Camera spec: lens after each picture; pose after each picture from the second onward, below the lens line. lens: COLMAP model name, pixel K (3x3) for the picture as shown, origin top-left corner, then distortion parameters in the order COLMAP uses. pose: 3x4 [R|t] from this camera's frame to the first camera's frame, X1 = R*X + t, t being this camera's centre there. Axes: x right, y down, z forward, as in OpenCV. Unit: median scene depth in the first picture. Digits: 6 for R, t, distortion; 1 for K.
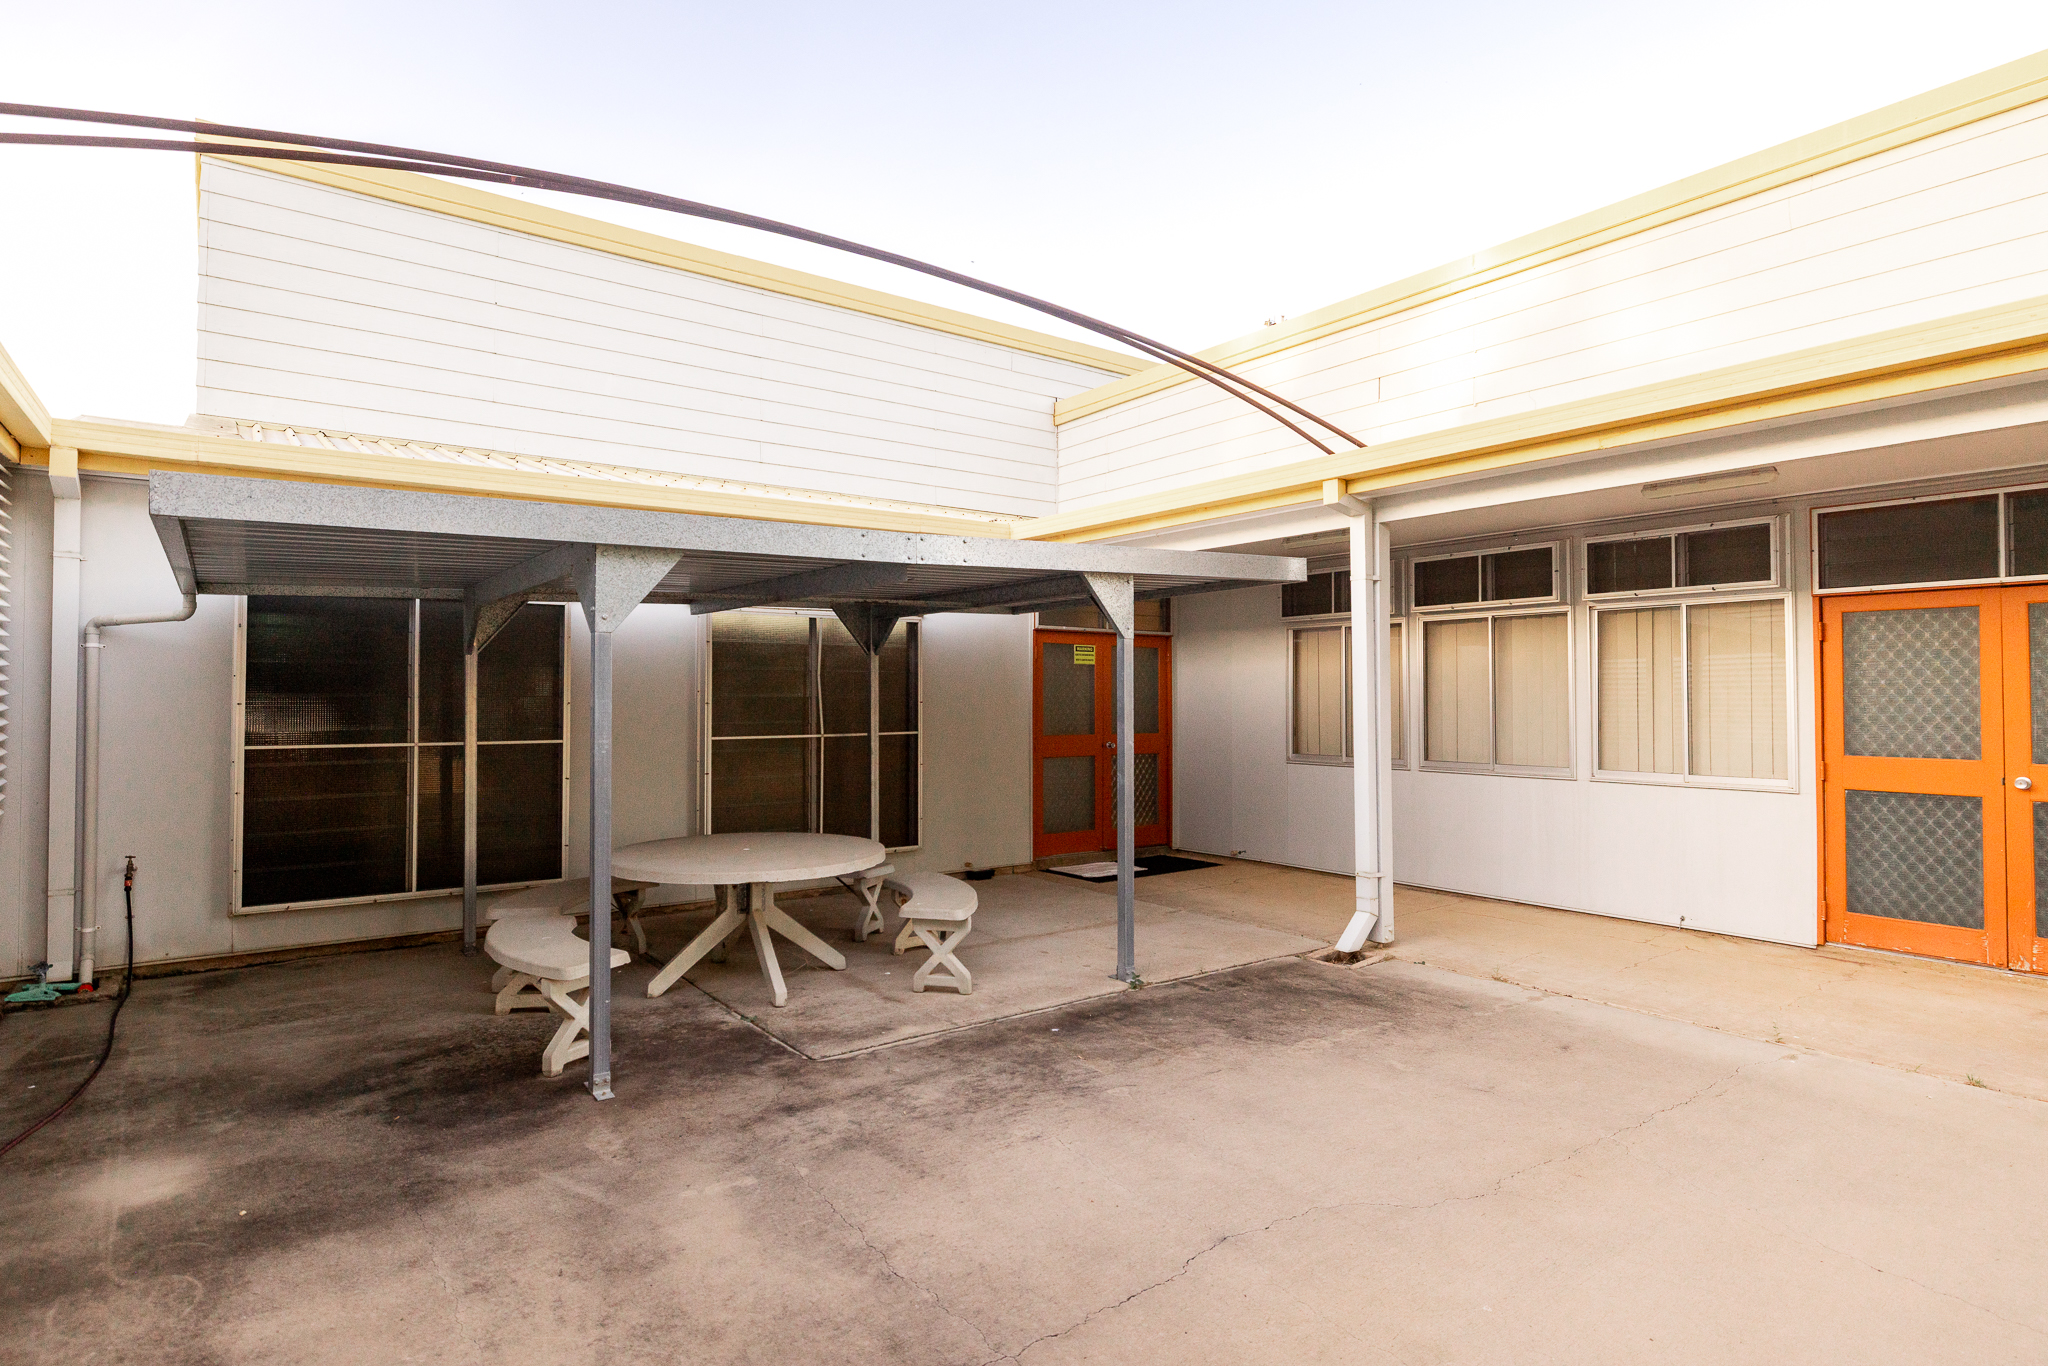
lens RADIAL K [[1022.1, 0, 1024.0], [0, 1022.1, 683.0], [0, 0, 1]] dist [-0.000604, -0.000288]
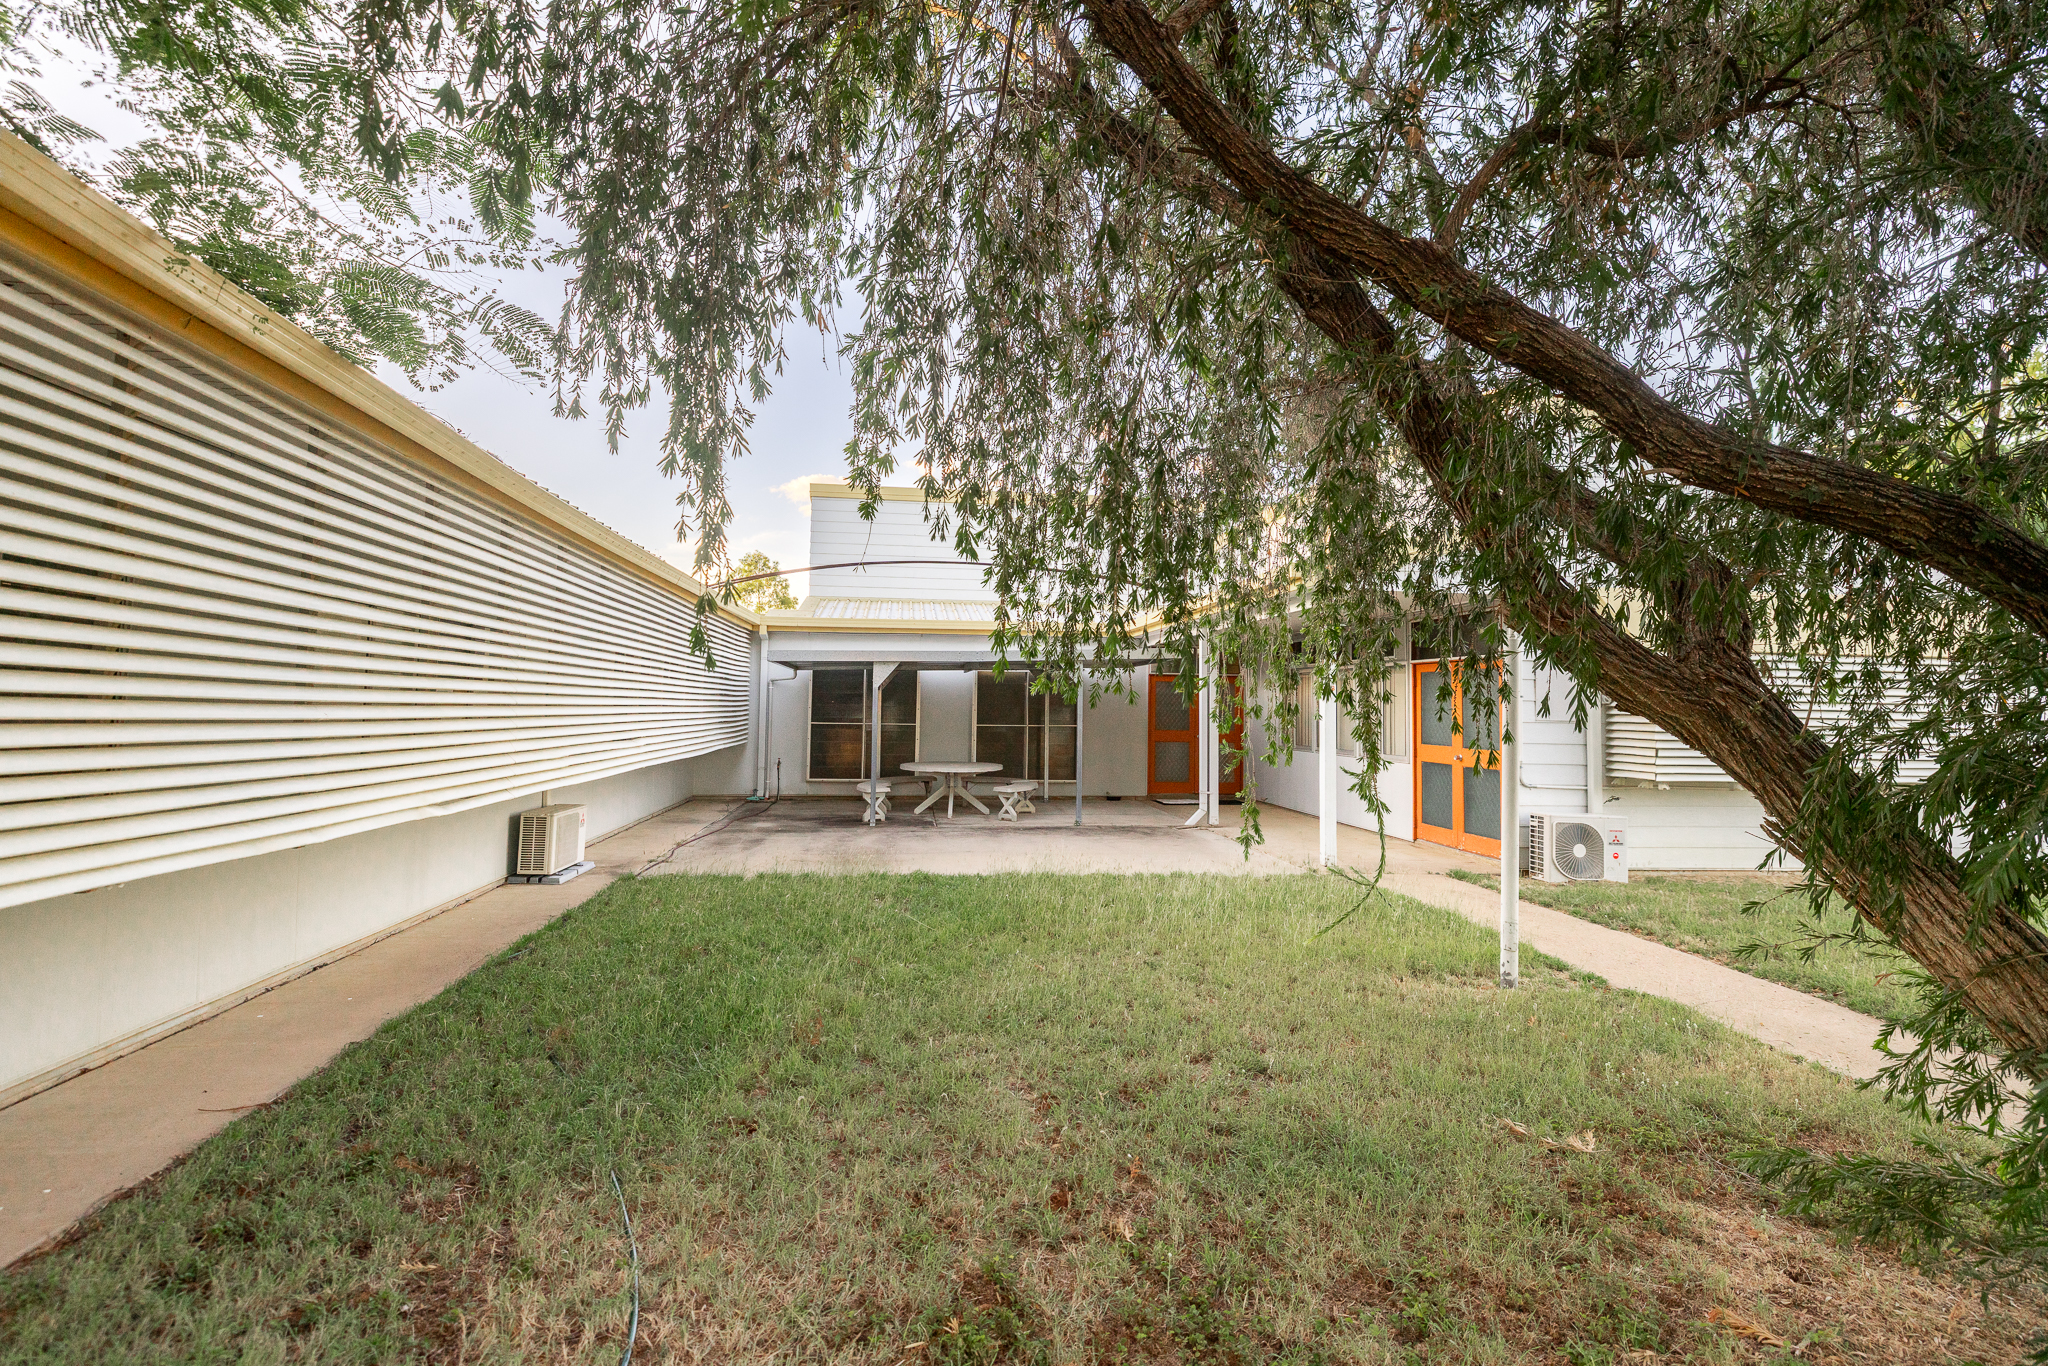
lens RADIAL K [[889.2, 0, 1024.0], [0, 889.2, 683.0], [0, 0, 1]] dist [-0.025485, -0.000090]
pose [[0.881429, -0.000013, -0.472317, 0.994688], [-0.010737, 0.999741, -0.020065, -0.006654], [0.472195, 0.022757, 0.881200, -0.963436]]
